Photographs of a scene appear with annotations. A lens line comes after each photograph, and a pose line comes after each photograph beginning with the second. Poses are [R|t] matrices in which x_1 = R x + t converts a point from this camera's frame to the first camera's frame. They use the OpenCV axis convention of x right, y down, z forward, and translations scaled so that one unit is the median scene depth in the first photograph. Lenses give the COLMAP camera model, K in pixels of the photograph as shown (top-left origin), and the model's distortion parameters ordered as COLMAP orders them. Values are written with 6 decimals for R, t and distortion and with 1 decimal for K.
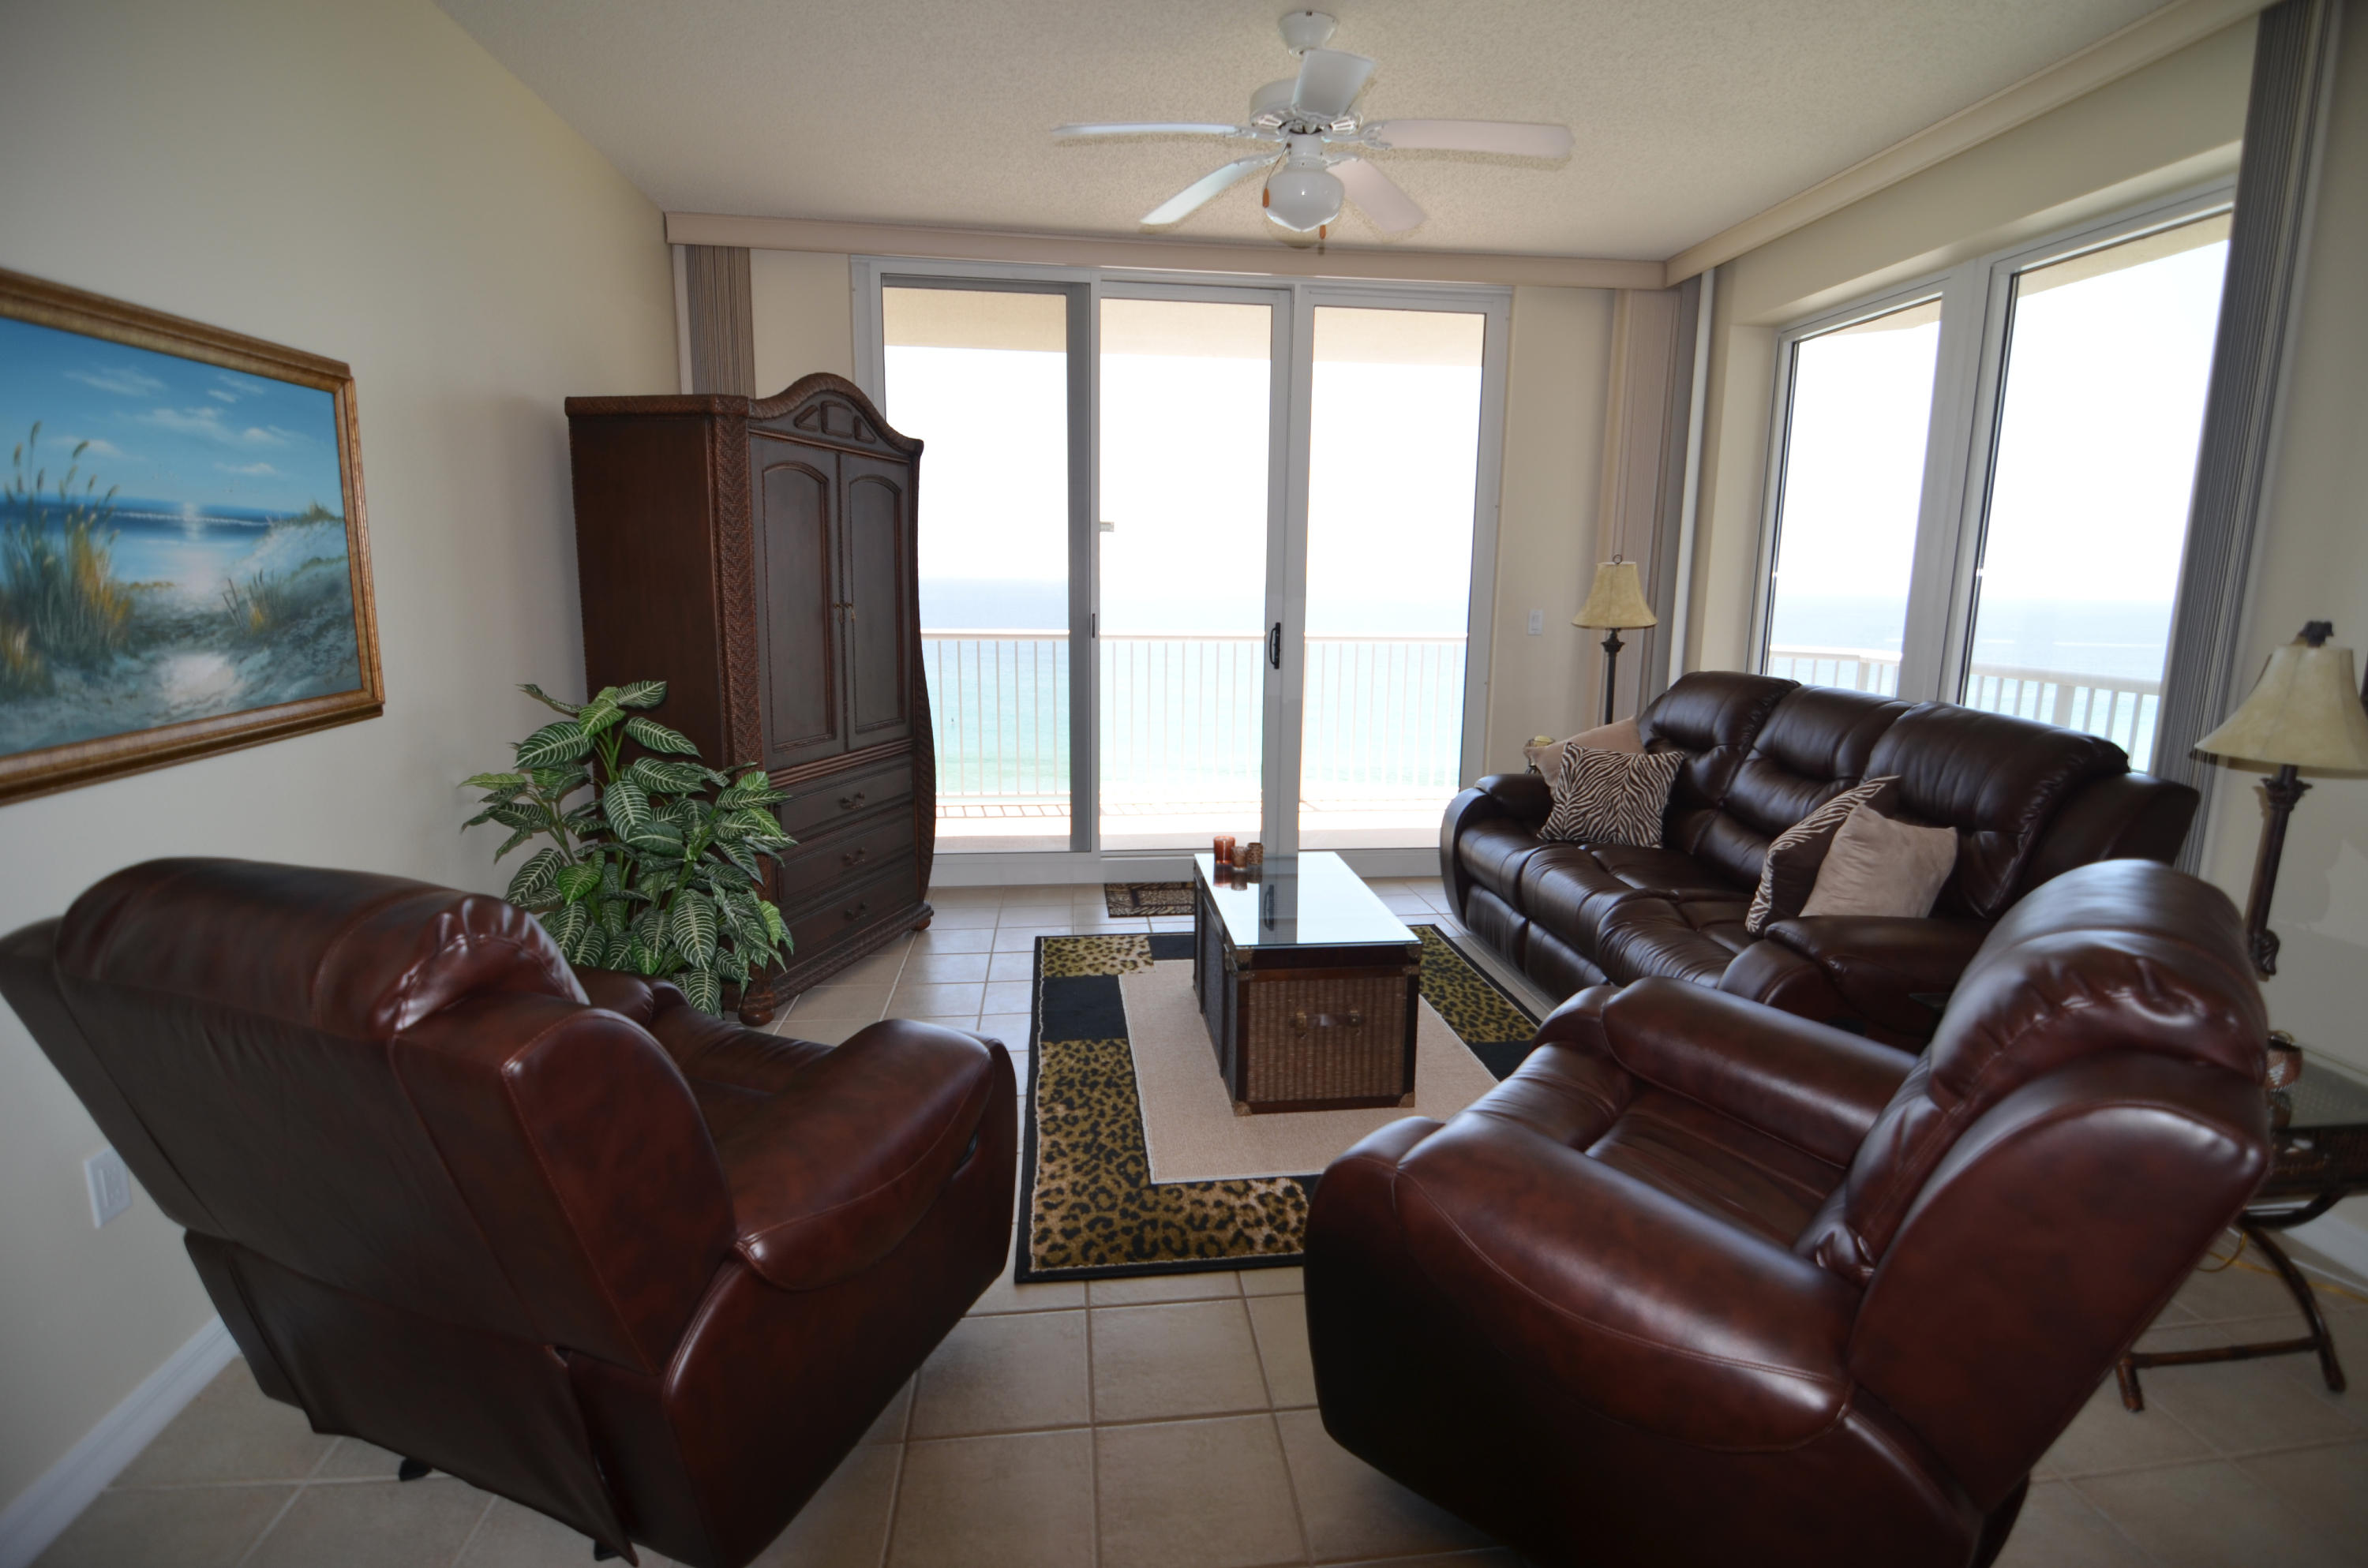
lens RADIAL K [[1121.0, 0, 1211.8], [0, 1121.0, 776.0], [0, 0, 1]] dist [-0.009530, -0.008809]
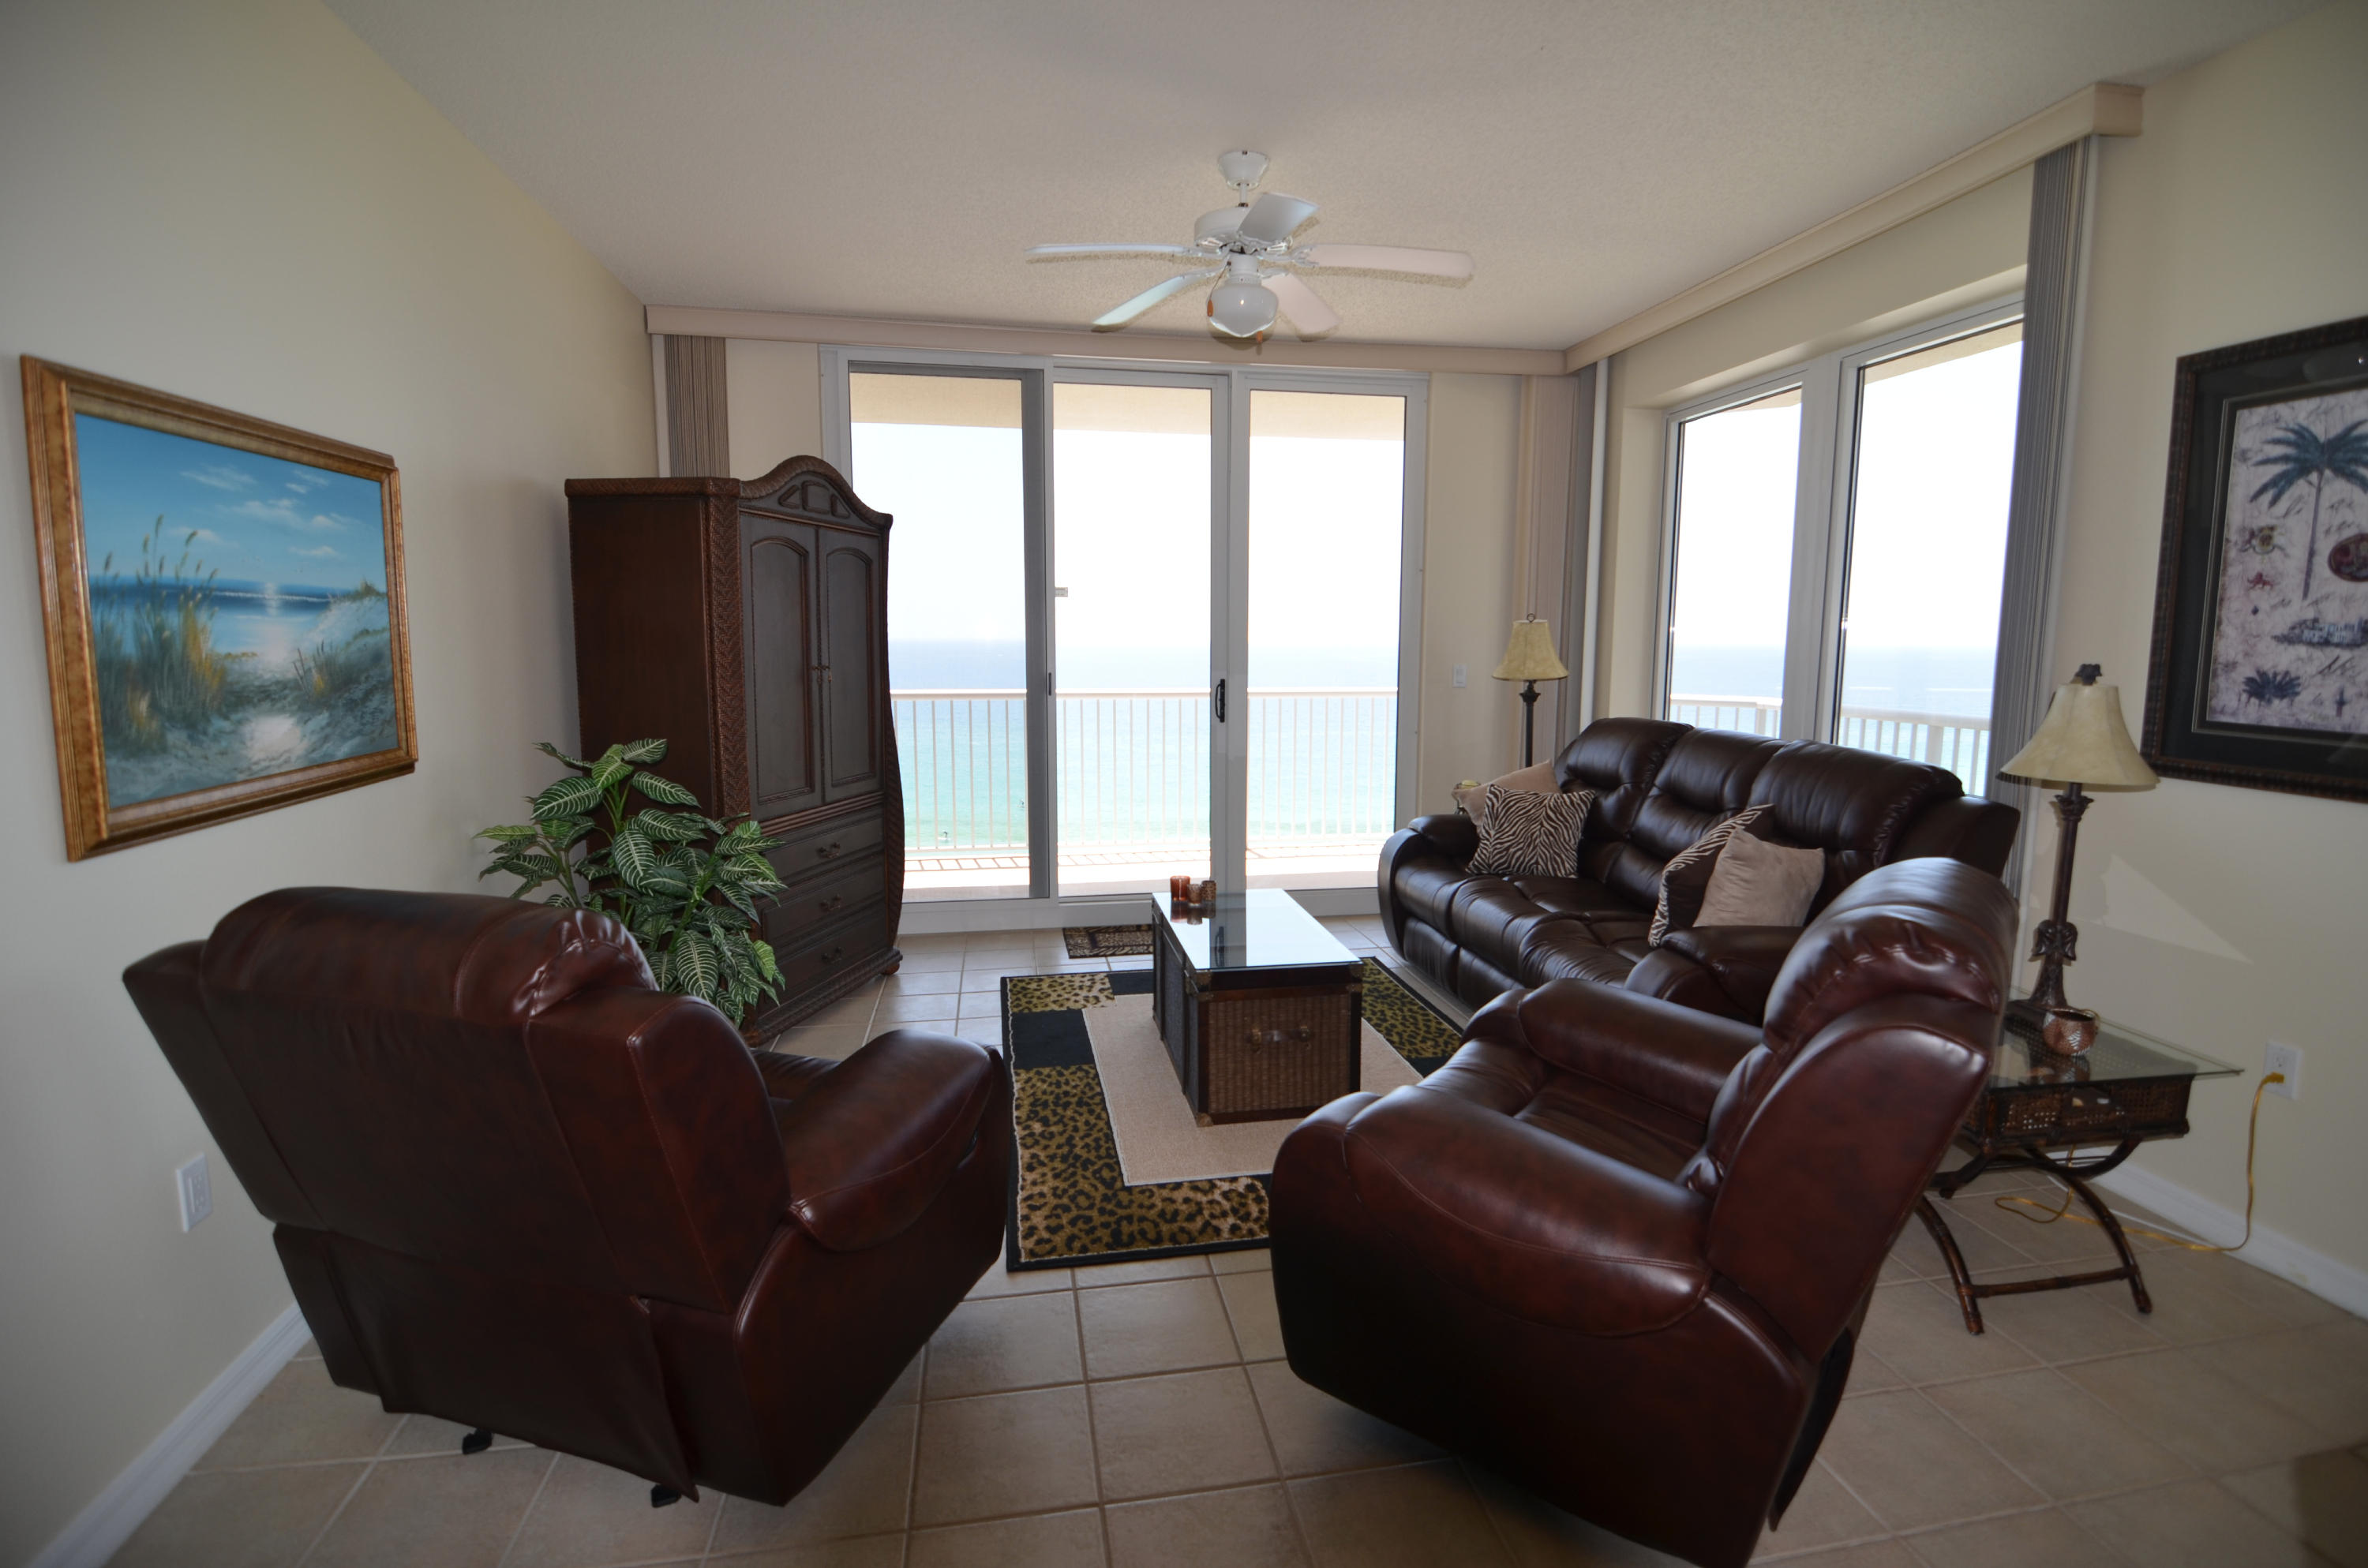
lens RADIAL K [[1121.0, 0, 1211.8], [0, 1121.0, 776.0], [0, 0, 1]] dist [-0.009530, -0.008809]
pose [[0.998362, -0.017173, 0.054572, -0.019327], [0.019965, 0.998497, -0.051034, 0.017099], [-0.053613, 0.052040, 0.997205, -0.108270]]
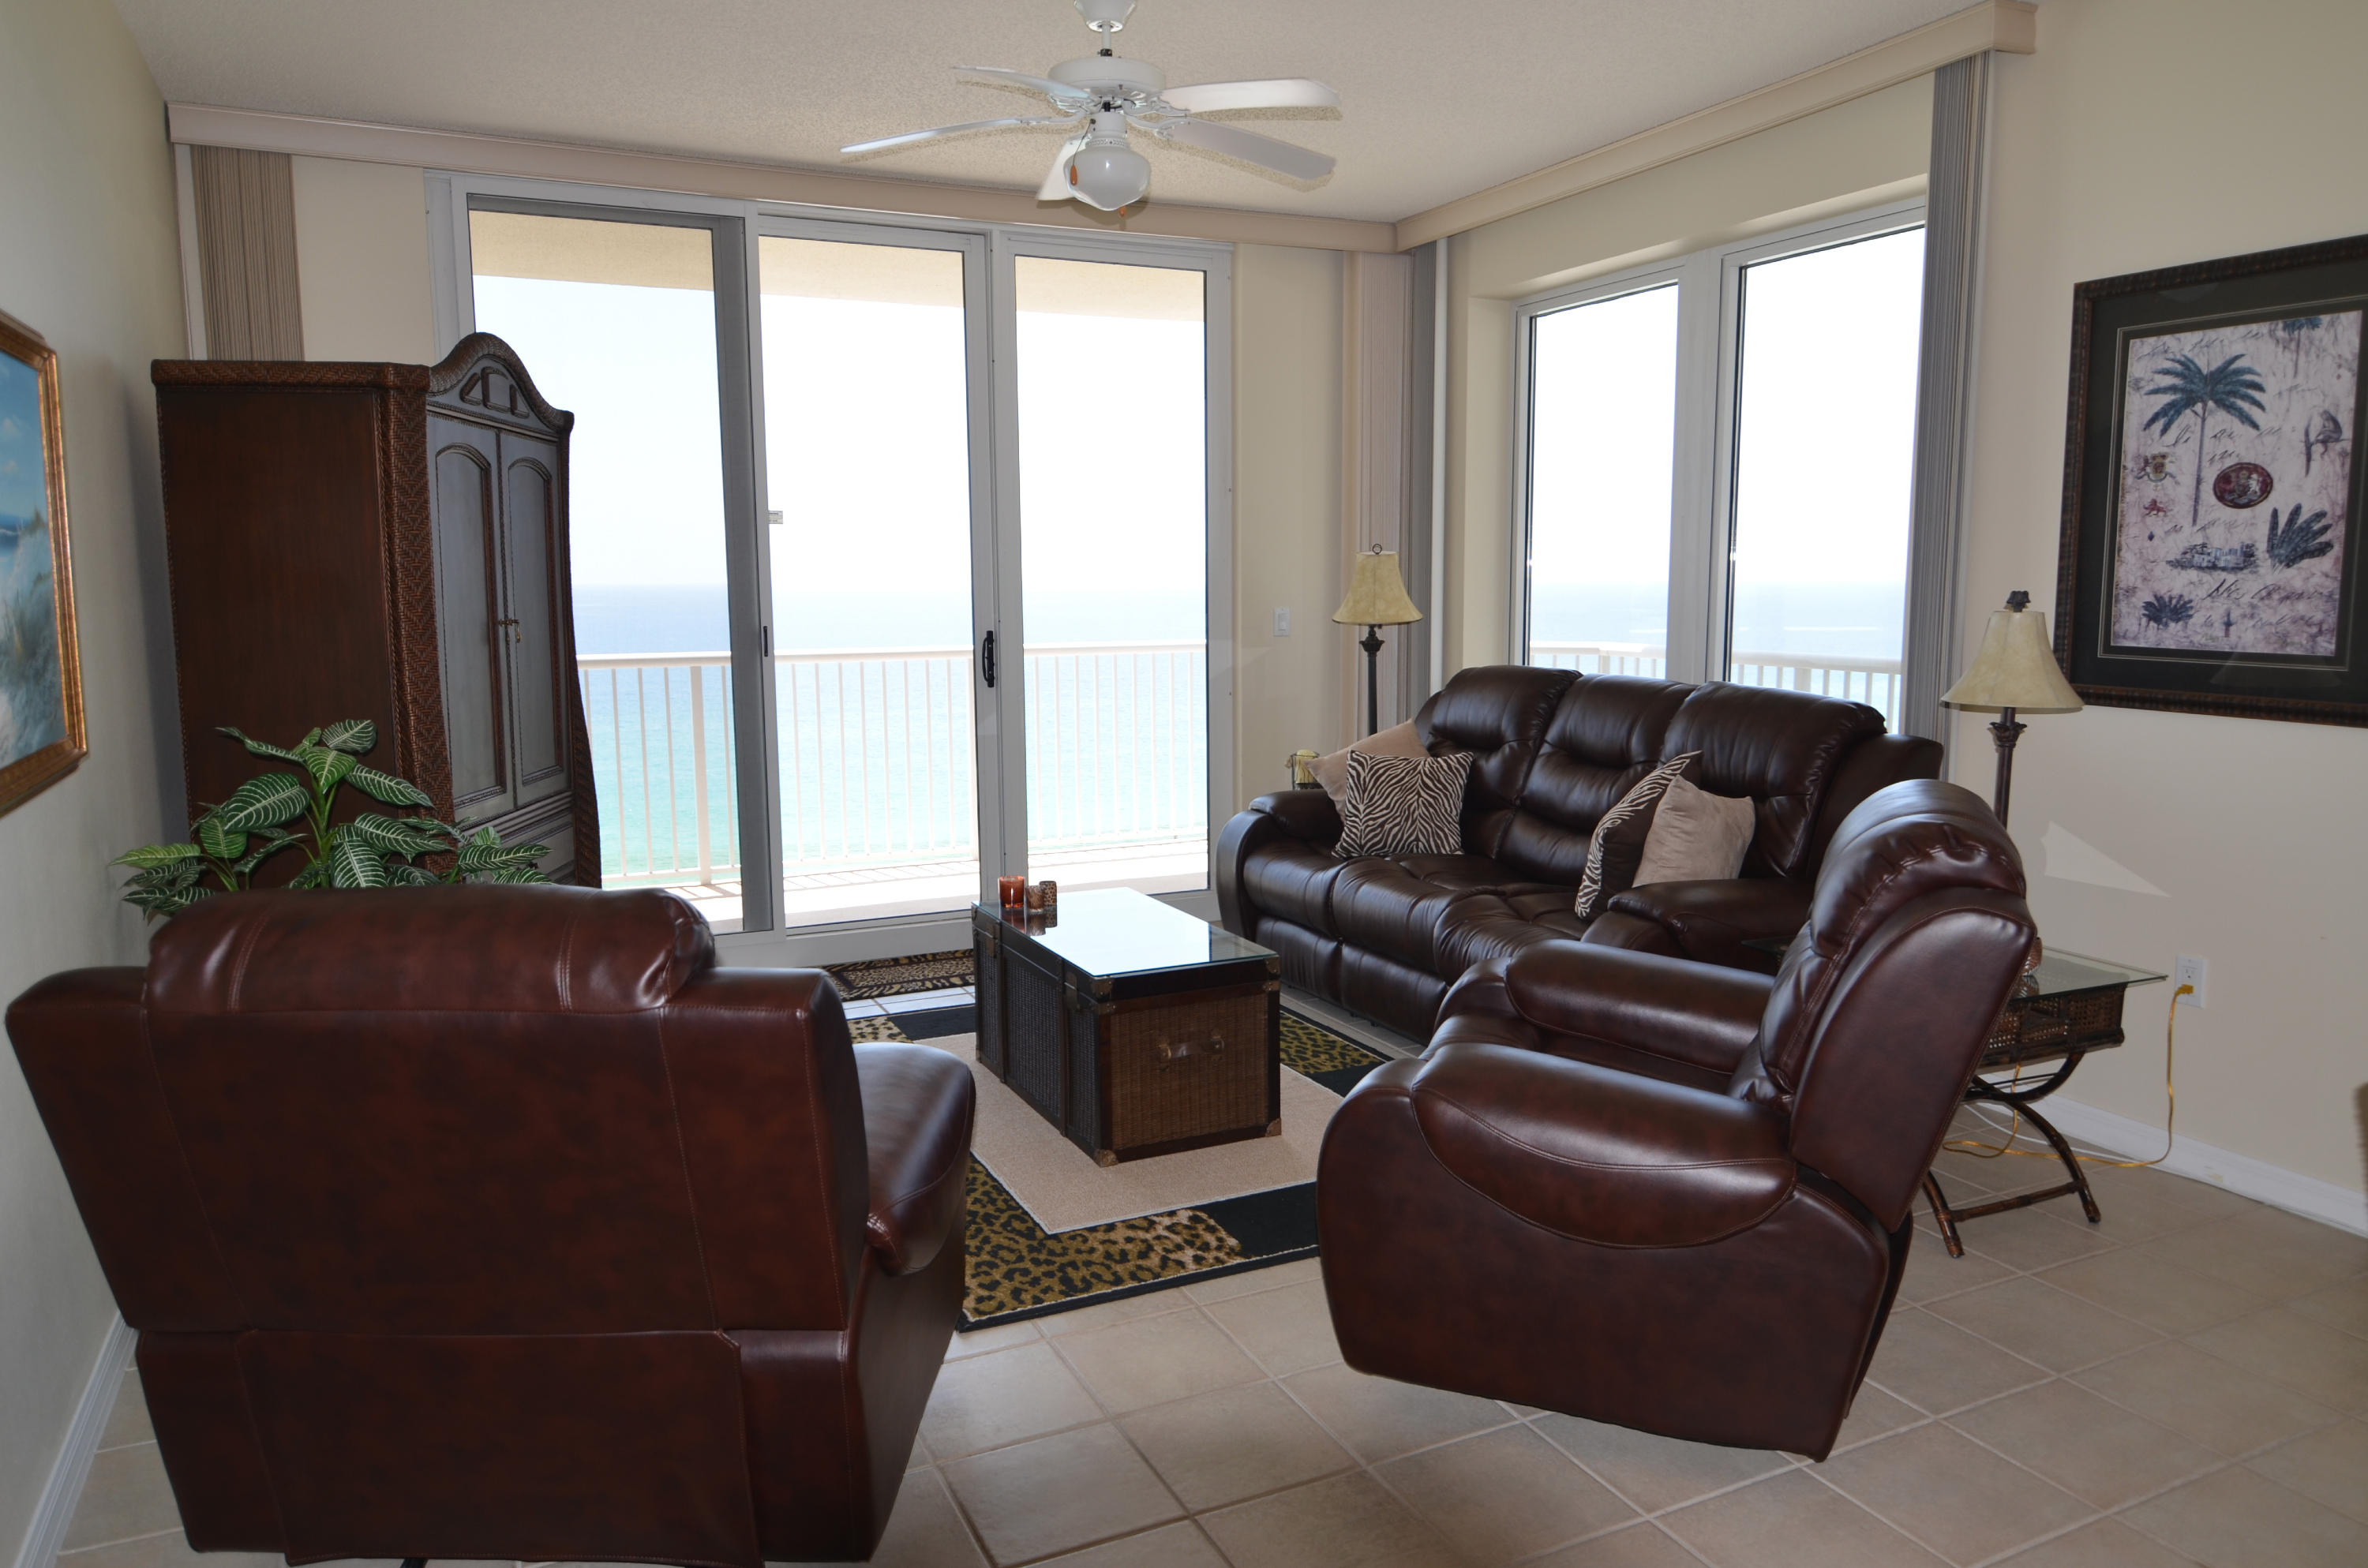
lens RADIAL K [[1592.2, 0, 1199.3], [0, 1592.2, 785.3], [0, 0, 1]] dist [0.001575, -0.022918]
pose [[0.949175, -0.060618, 0.308858, -0.278206], [0.074238, 0.996710, -0.032526, 0.043057], [-0.305870, 0.053802, 0.950552, -0.260519]]
